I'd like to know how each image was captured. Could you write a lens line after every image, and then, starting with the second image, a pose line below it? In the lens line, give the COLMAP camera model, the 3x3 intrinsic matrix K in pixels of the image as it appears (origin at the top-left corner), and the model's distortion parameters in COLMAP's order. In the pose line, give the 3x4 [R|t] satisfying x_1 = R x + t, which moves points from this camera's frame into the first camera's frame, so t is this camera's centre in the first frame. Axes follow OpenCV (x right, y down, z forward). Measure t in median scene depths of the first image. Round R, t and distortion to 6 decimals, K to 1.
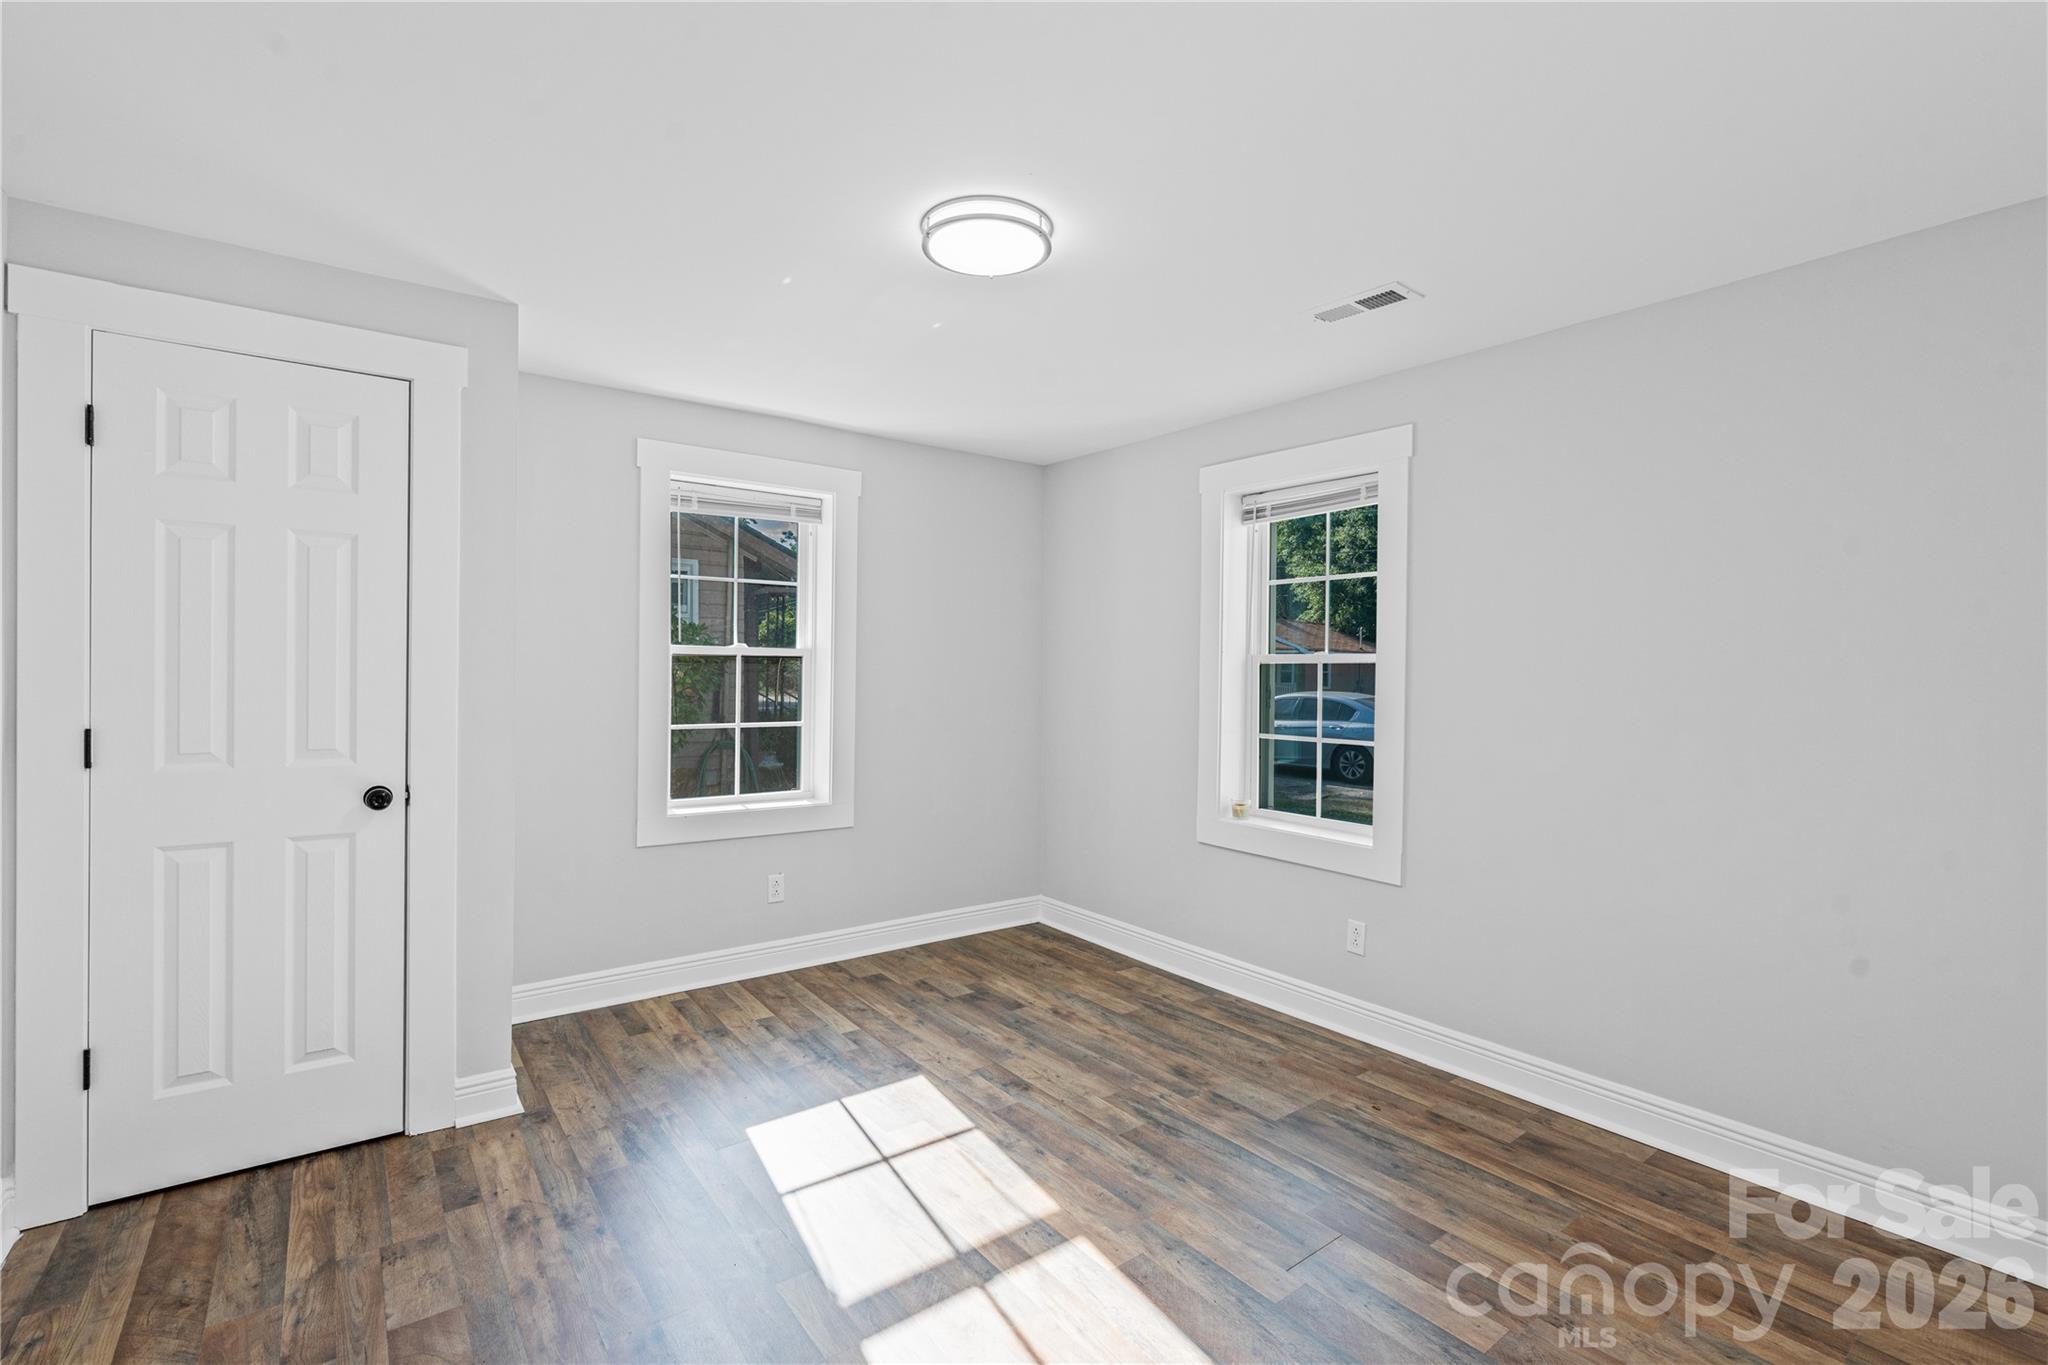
lens RADIAL K [[926.9, 0, 1025.0], [0, 926.9, 671.6], [0, 0, 1]] dist [0.002682, -0.000029]
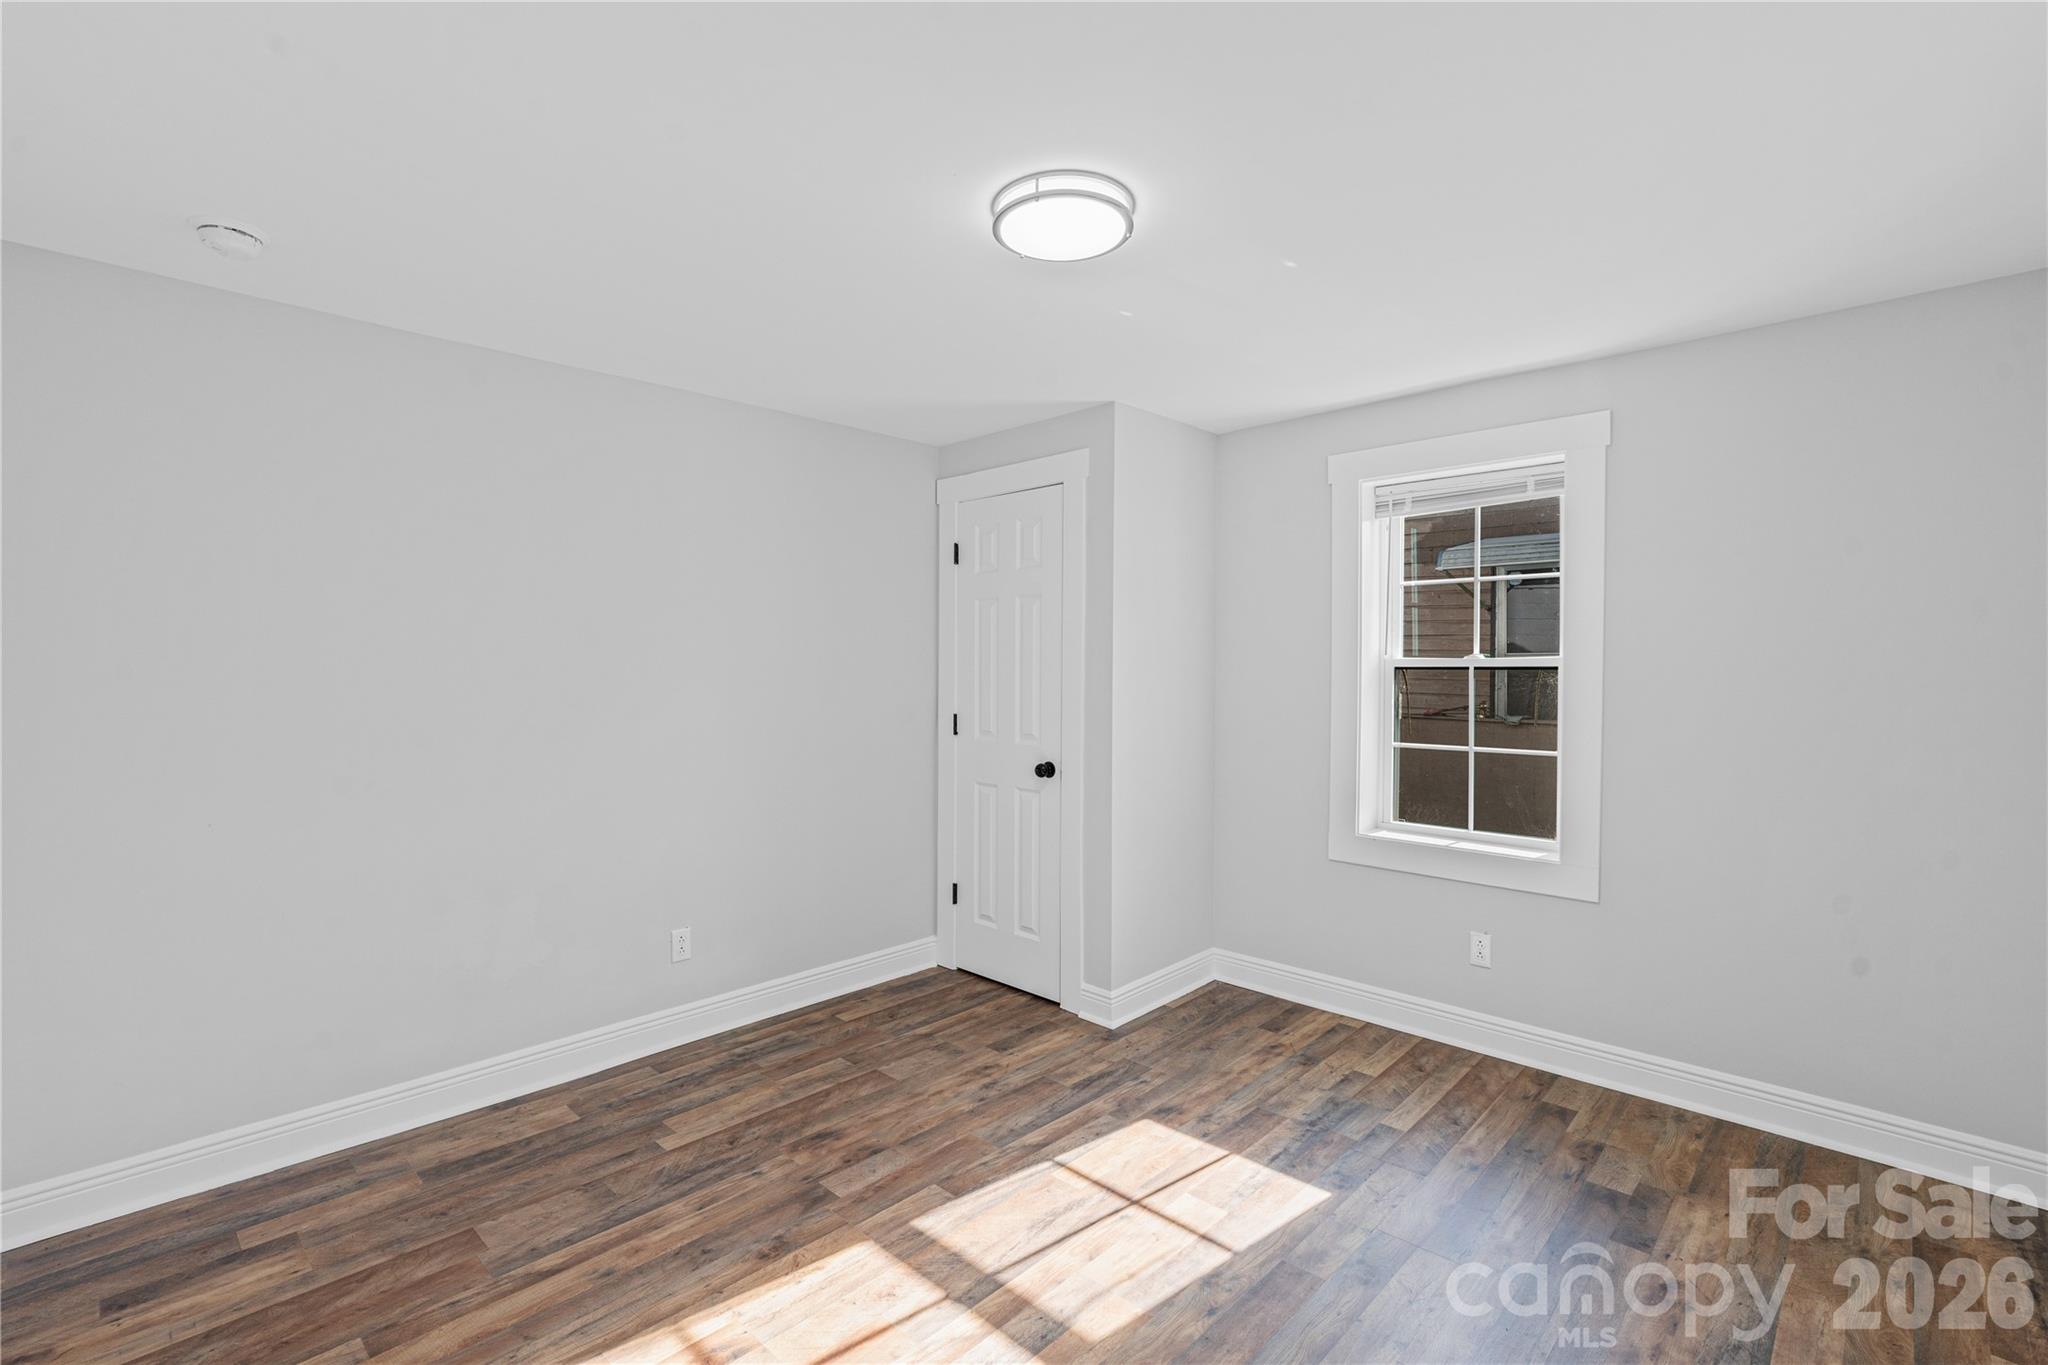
lens RADIAL K [[926.9, 0, 1019.6], [0, 926.9, 686.2], [0, 0, 1]] dist [0.002682, -0.000029]
pose [[0.150580, 0.006268, -0.988578, 0.586672], [-0.004967, 0.999972, 0.005584, -0.004511], [0.988585, 0.004070, 0.150607, 0.566250]]
